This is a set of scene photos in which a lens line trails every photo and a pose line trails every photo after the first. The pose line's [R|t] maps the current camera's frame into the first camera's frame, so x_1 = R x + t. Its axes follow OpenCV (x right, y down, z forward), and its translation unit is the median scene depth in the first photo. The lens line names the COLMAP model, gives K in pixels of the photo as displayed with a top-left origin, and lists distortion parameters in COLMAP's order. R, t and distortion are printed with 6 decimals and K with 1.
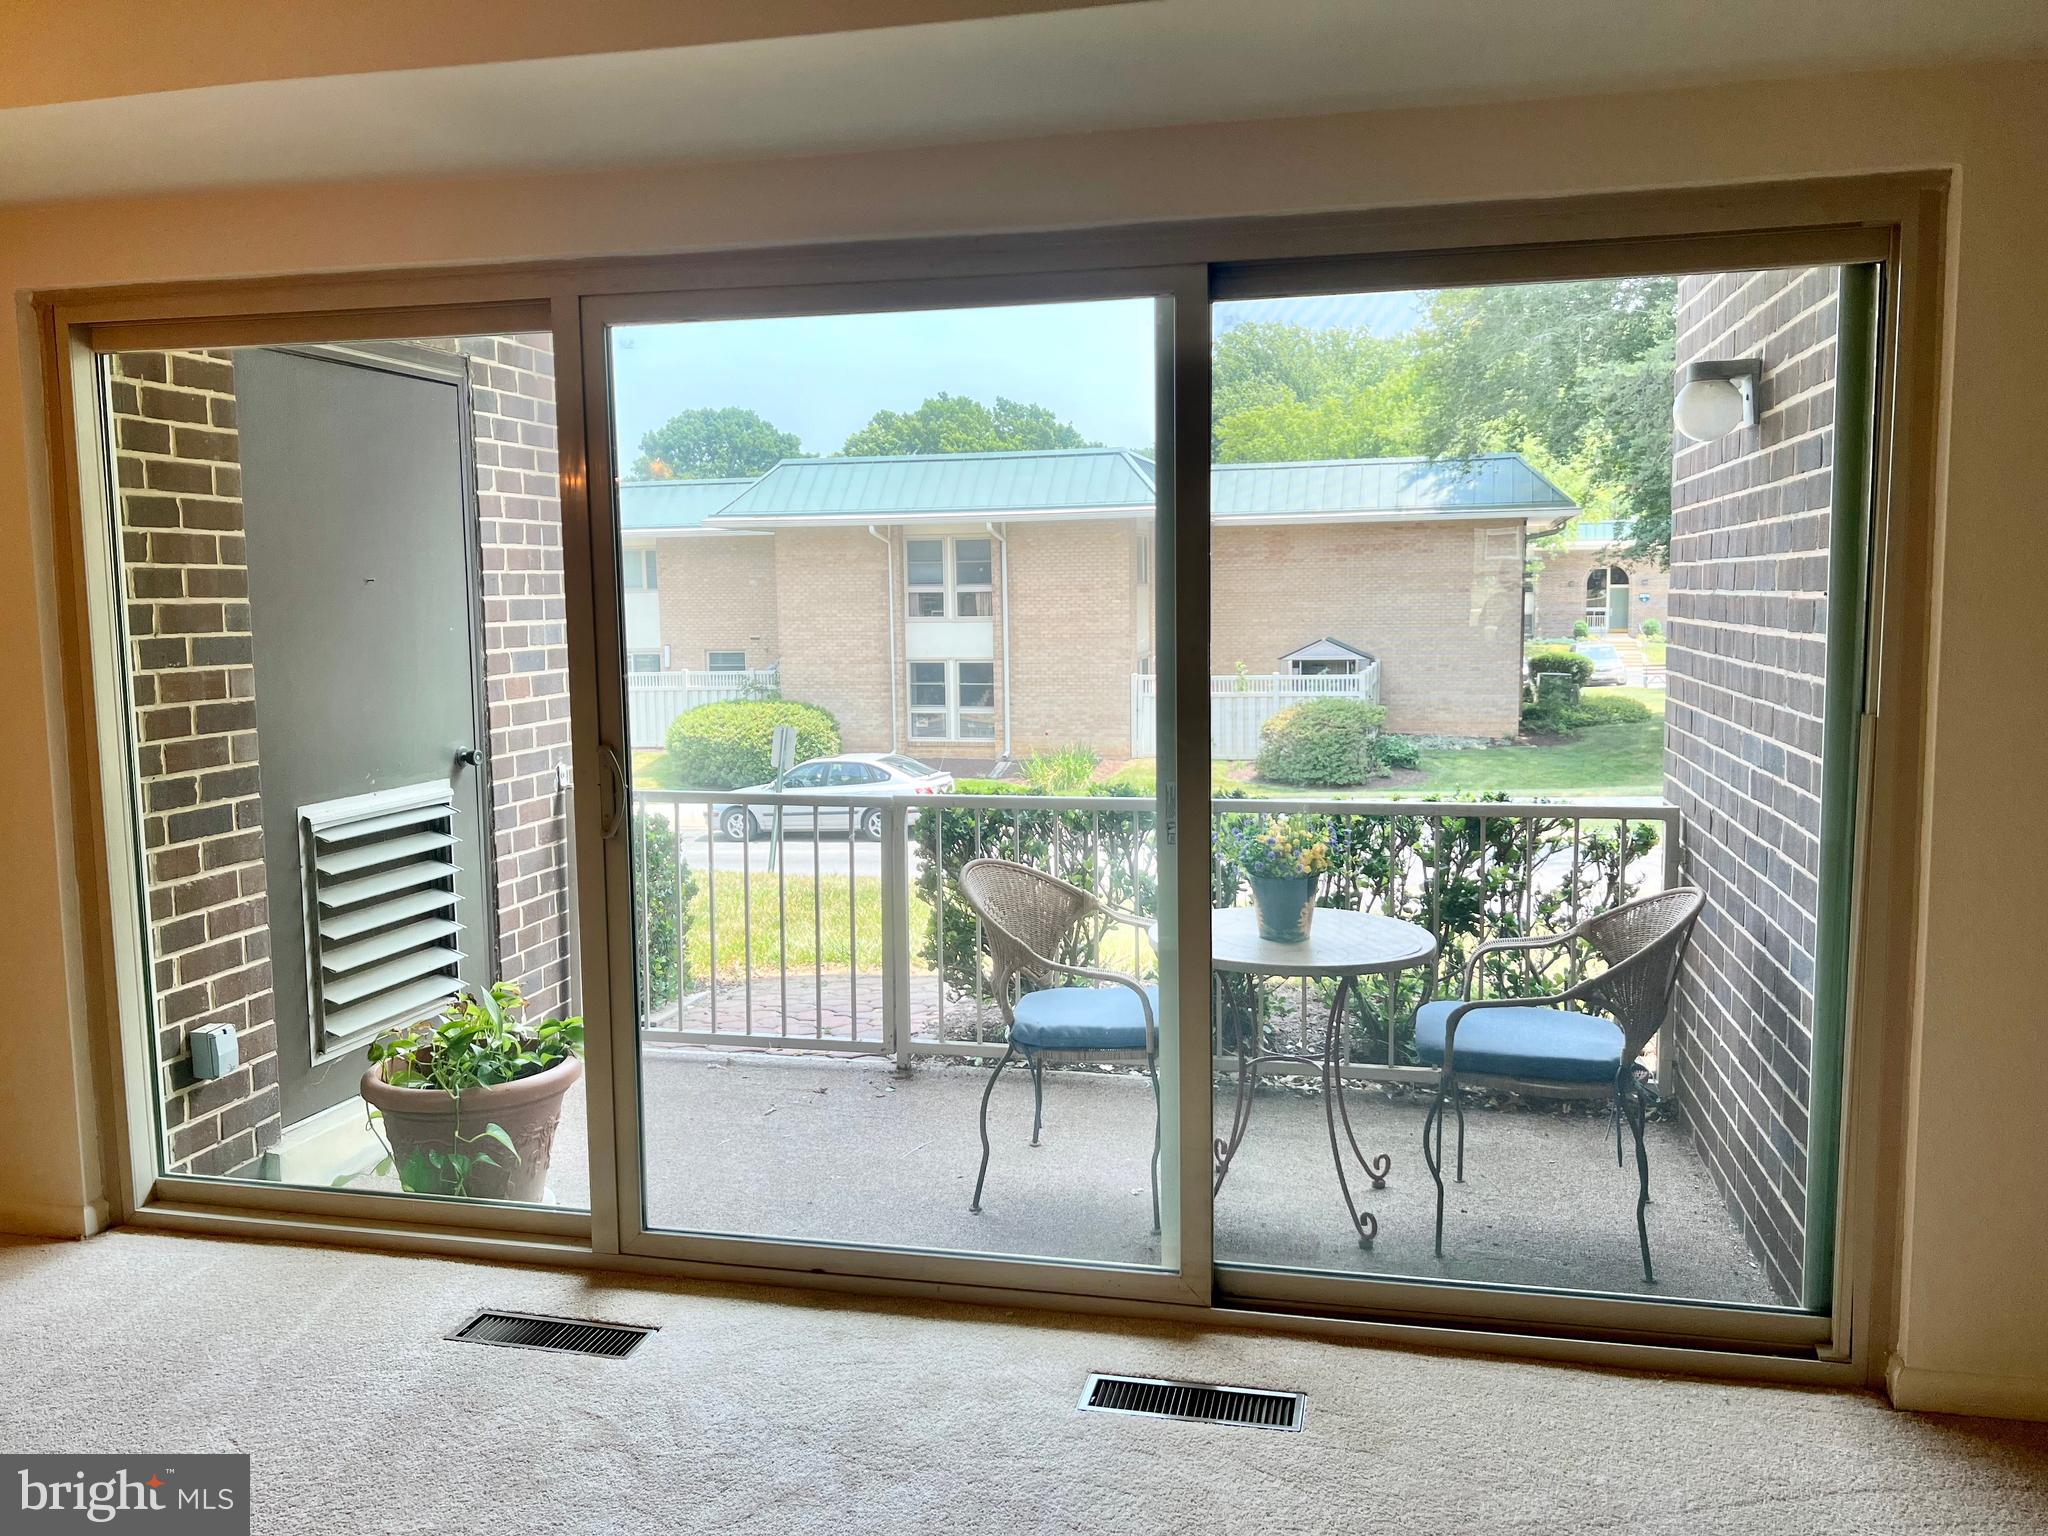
lens RADIAL K [[1539.0, 0, 1048.6], [0, 1539.0, 747.0], [0, 0, 1]] dist [0.061778, -0.073726]
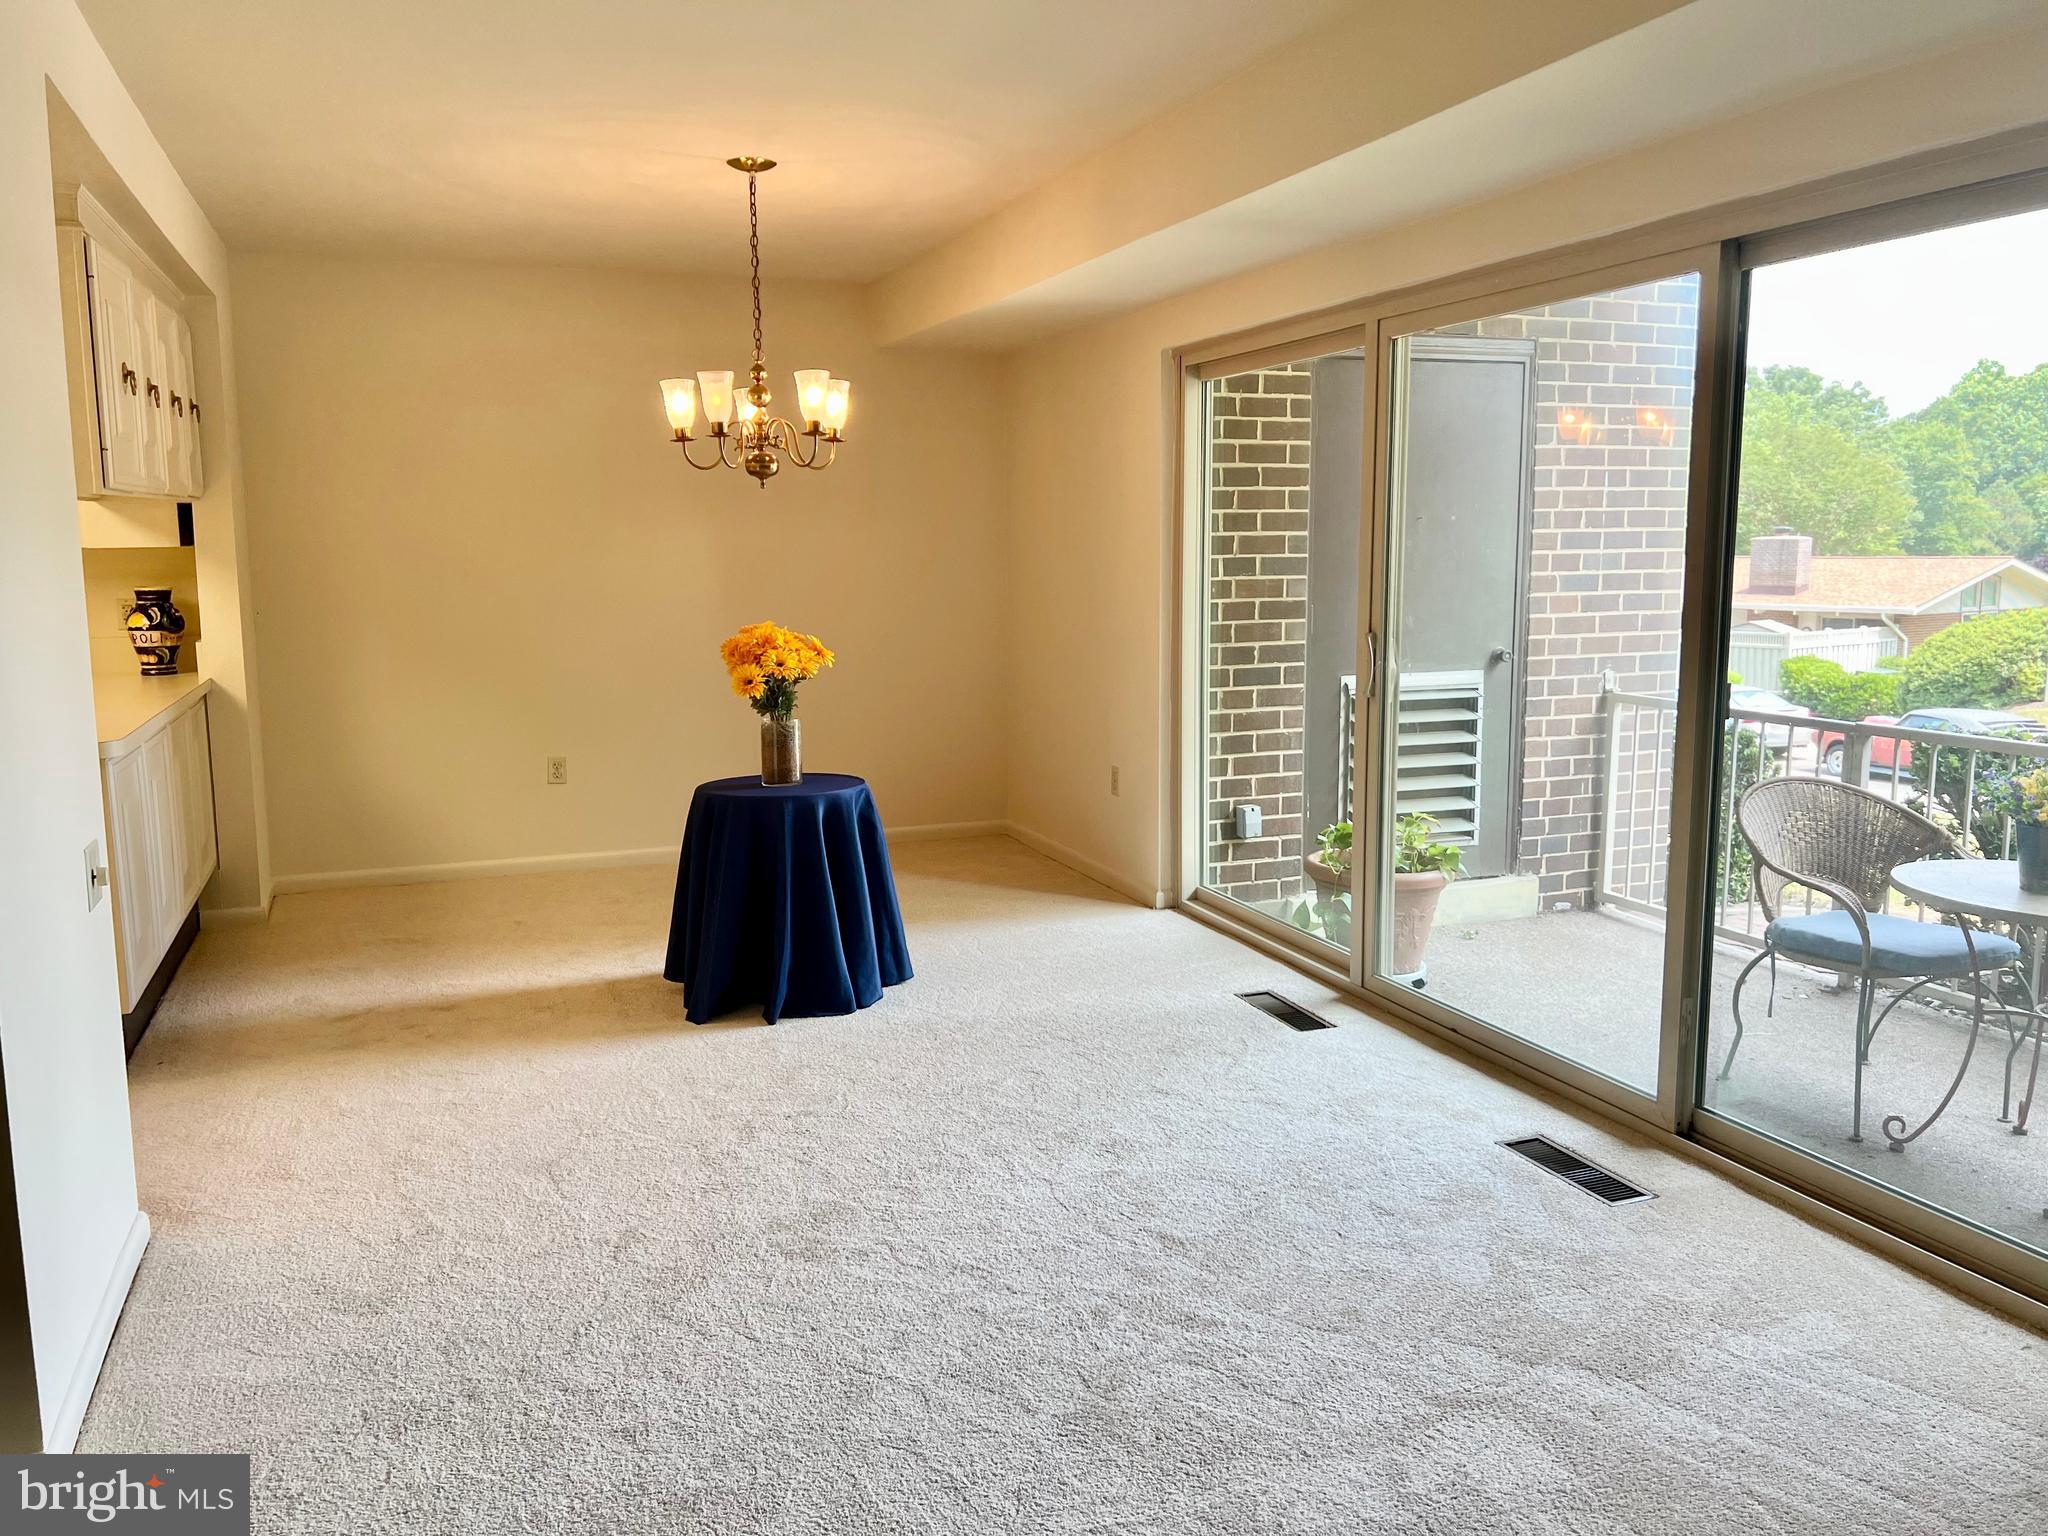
lens RADIAL K [[1539.0, 0, 1025.8], [0, 1539.0, 748.8], [0, 0, 1]] dist [0.061778, -0.073726]
pose [[0.558947, 0.117763, -0.820798, 0.603287], [-0.083196, 0.992834, 0.085790, 0.007860], [0.825019, 0.020335, 0.564739, -0.063296]]
